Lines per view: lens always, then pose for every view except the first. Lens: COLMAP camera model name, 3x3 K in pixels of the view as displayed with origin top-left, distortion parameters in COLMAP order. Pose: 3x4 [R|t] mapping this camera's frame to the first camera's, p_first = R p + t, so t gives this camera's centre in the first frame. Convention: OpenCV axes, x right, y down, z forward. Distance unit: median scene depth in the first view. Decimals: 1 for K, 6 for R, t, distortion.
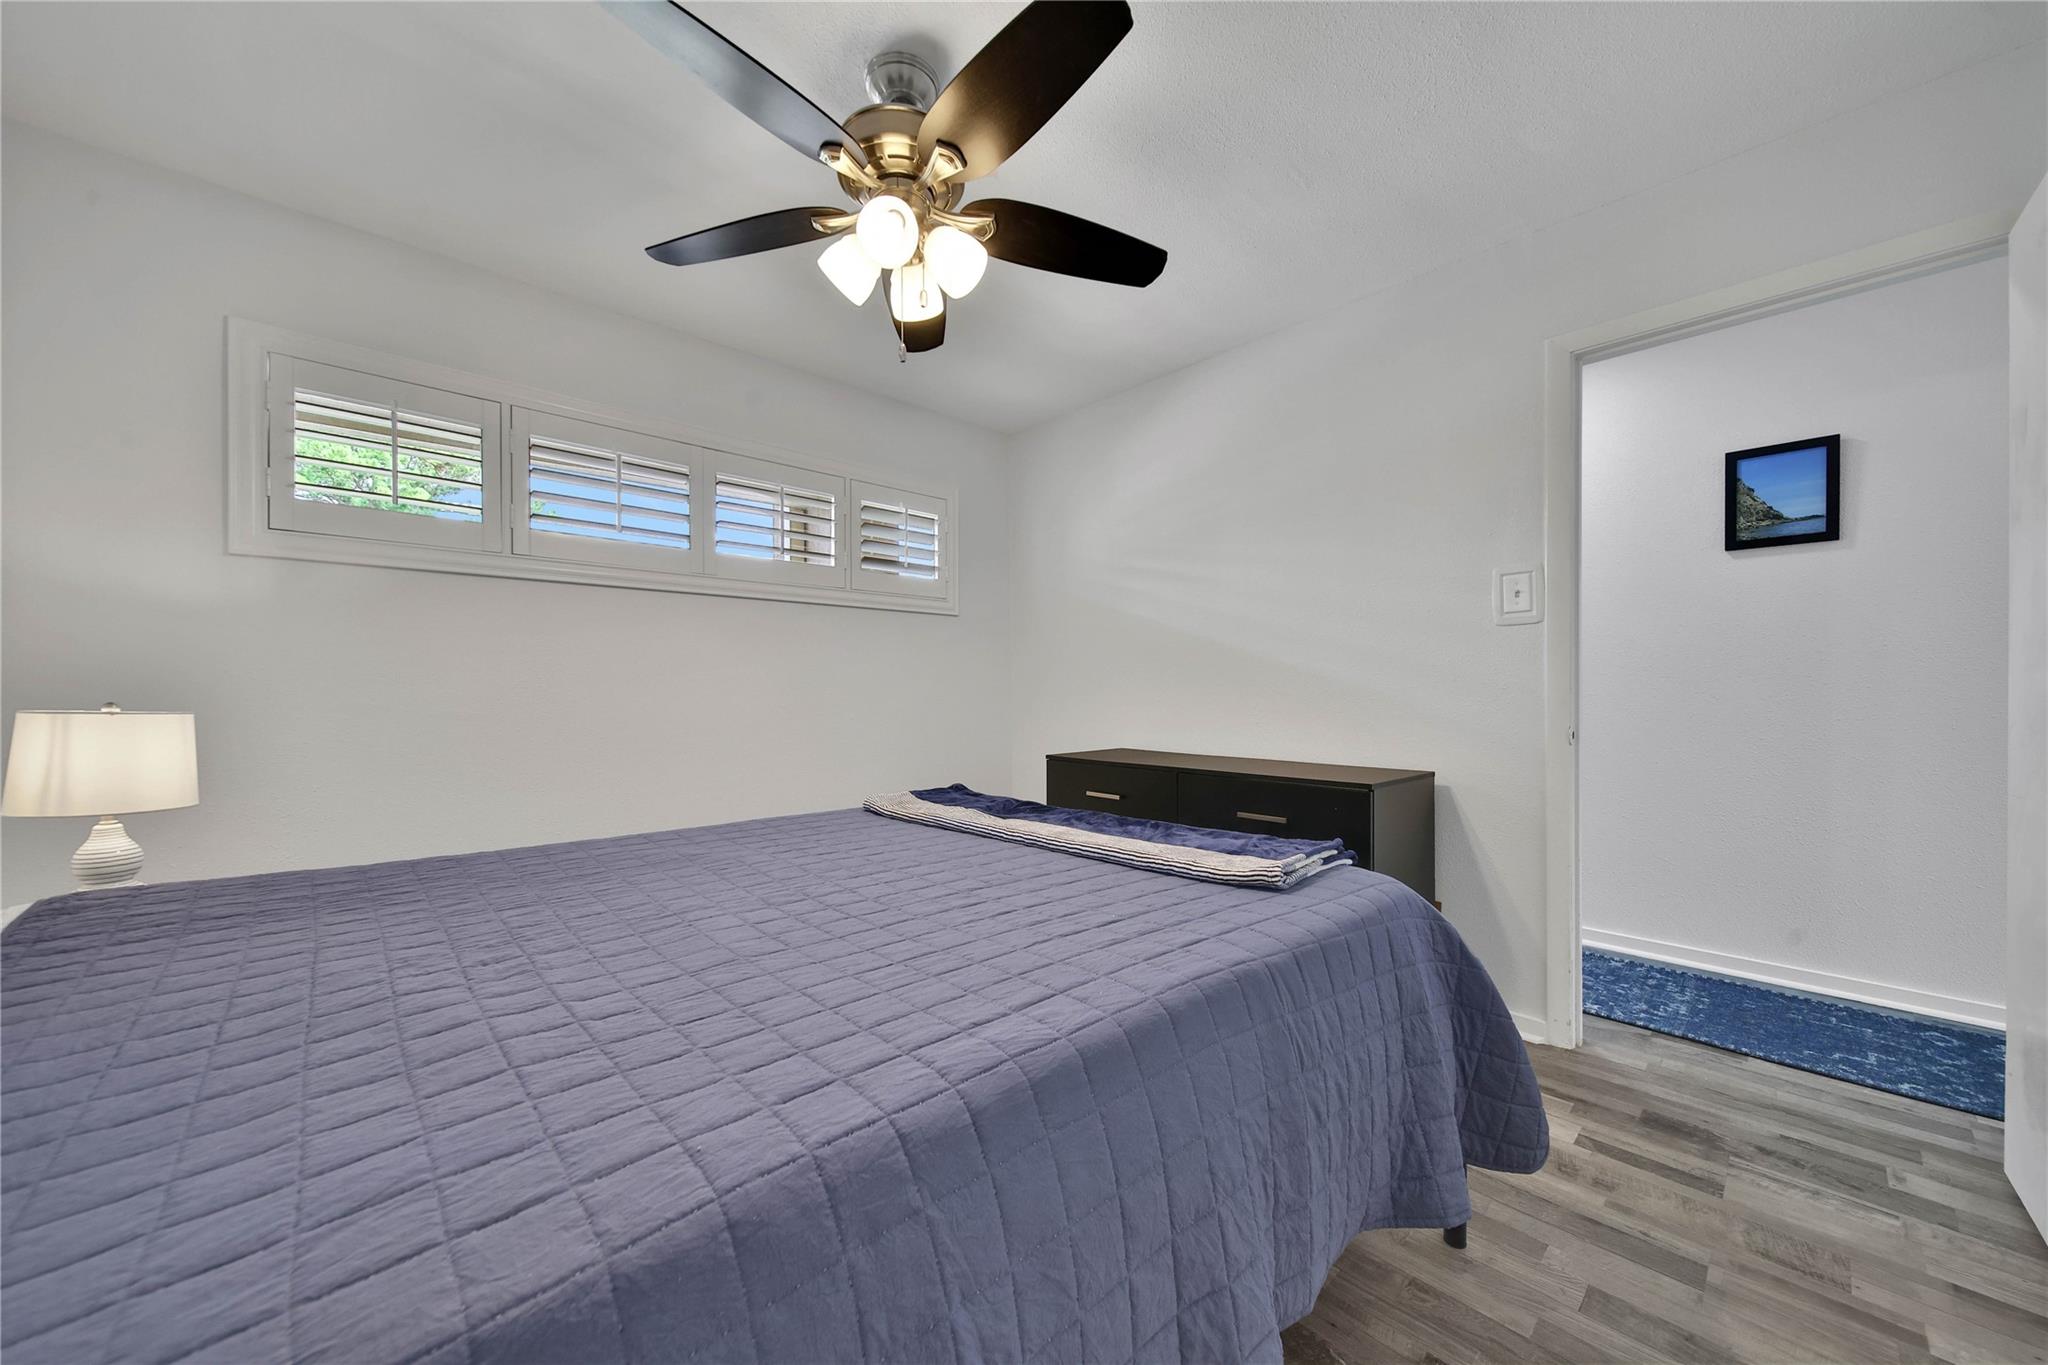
lens RADIAL K [[730.8, 0, 1023.3], [0, 730.8, 679.2], [0, 0, 1]] dist [0.003339, -0.001036]
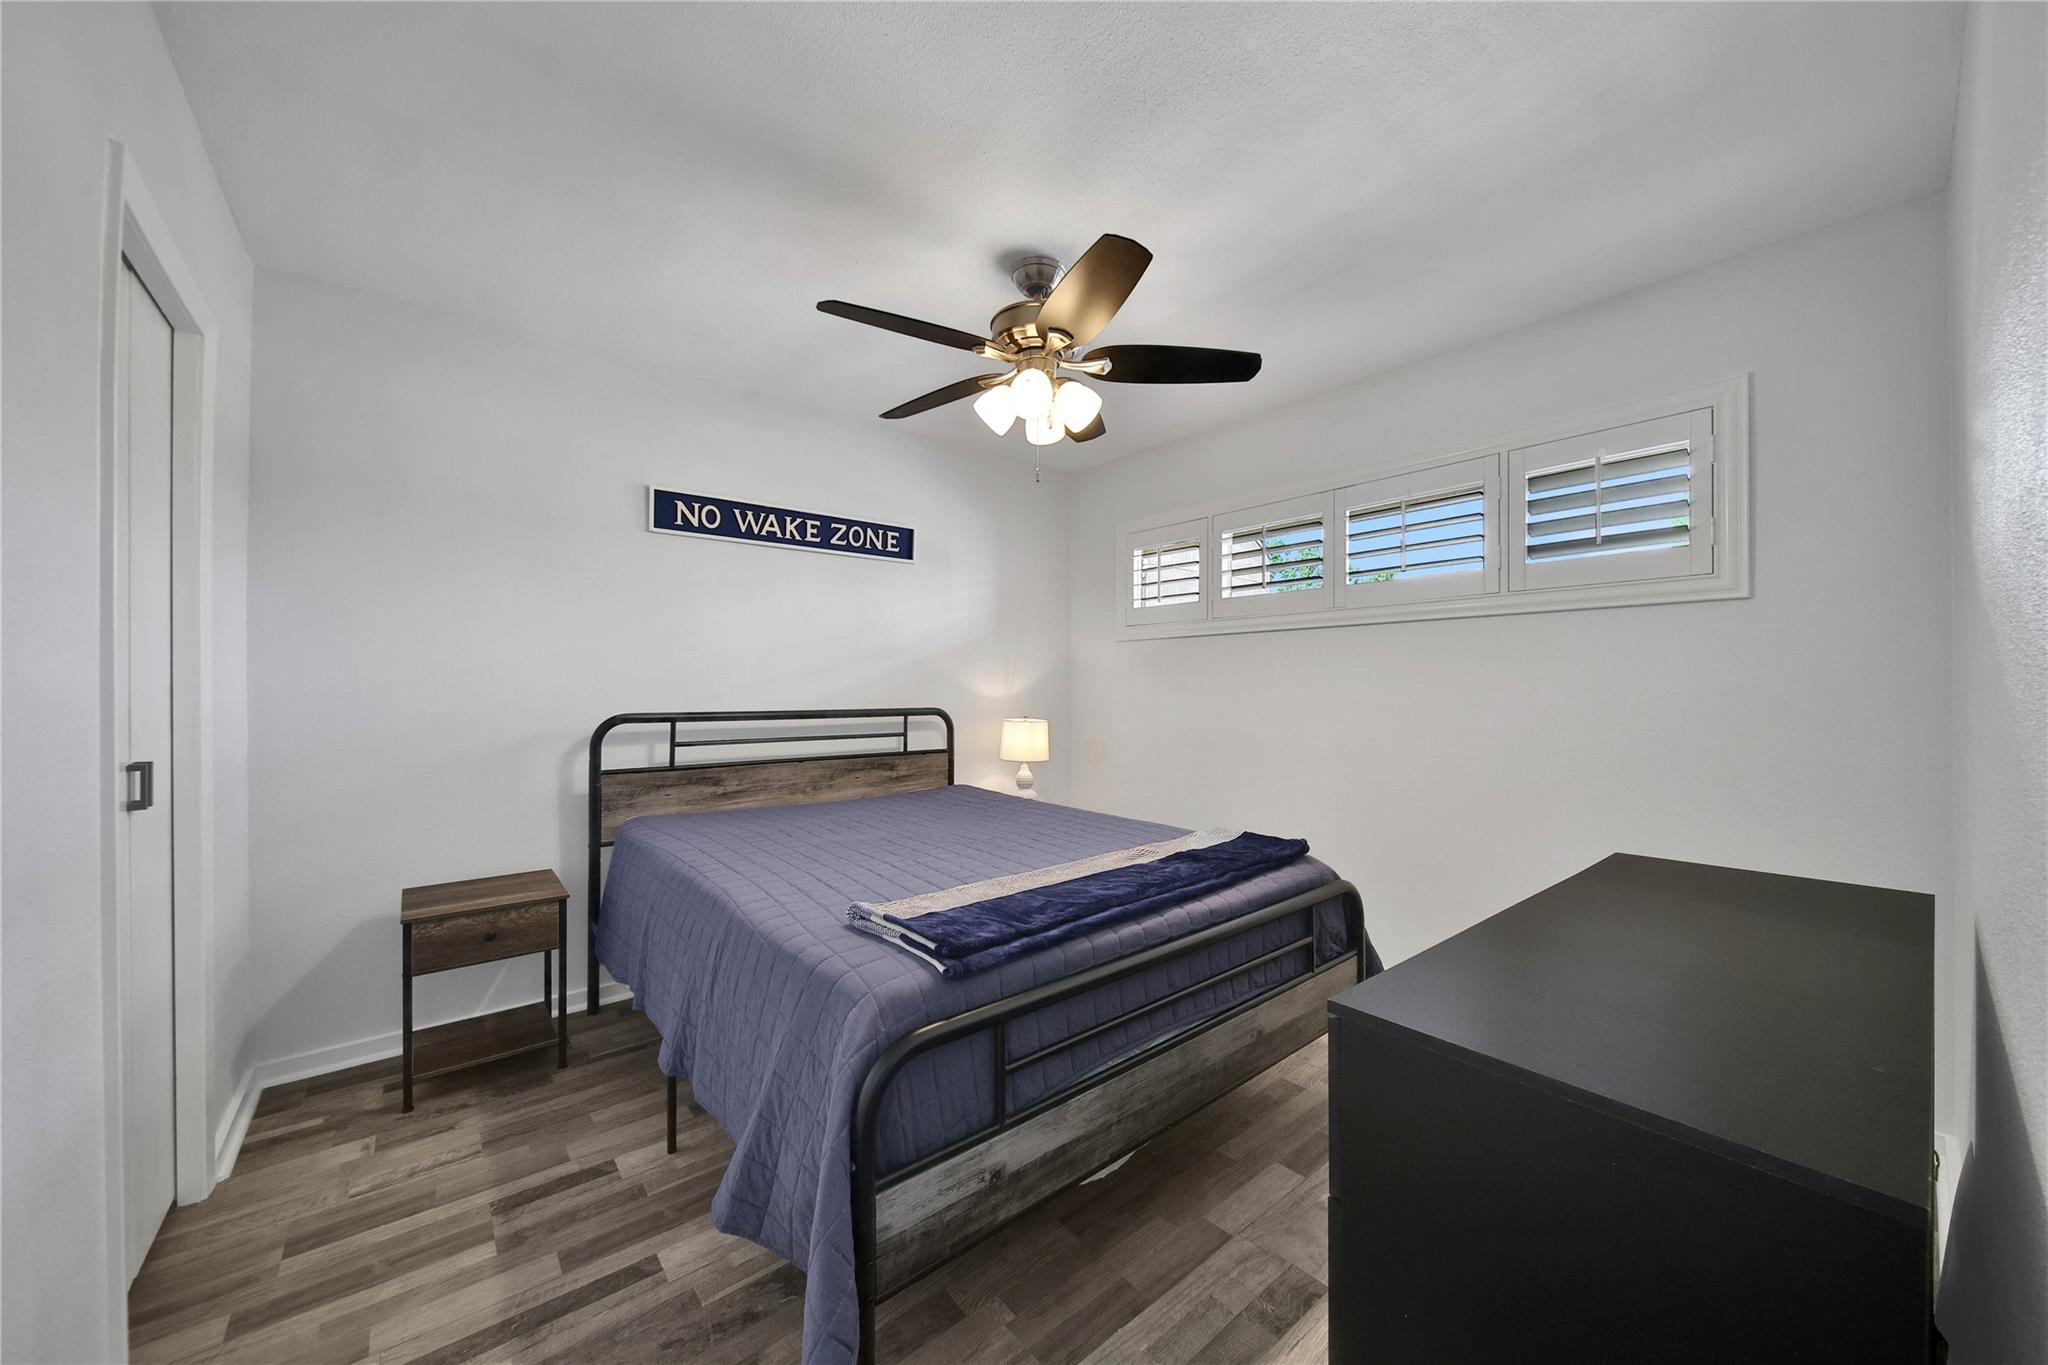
lens RADIAL K [[730.8, 0, 1026.0], [0, 730.8, 693.1], [0, 0, 1]] dist [0.003339, -0.001036]
pose [[-0.010169, -0.022408, -0.999697, 0.814711], [-0.009166, 0.999709, -0.022315, 0.011244], [0.999906, 0.008937, -0.010371, 0.717265]]
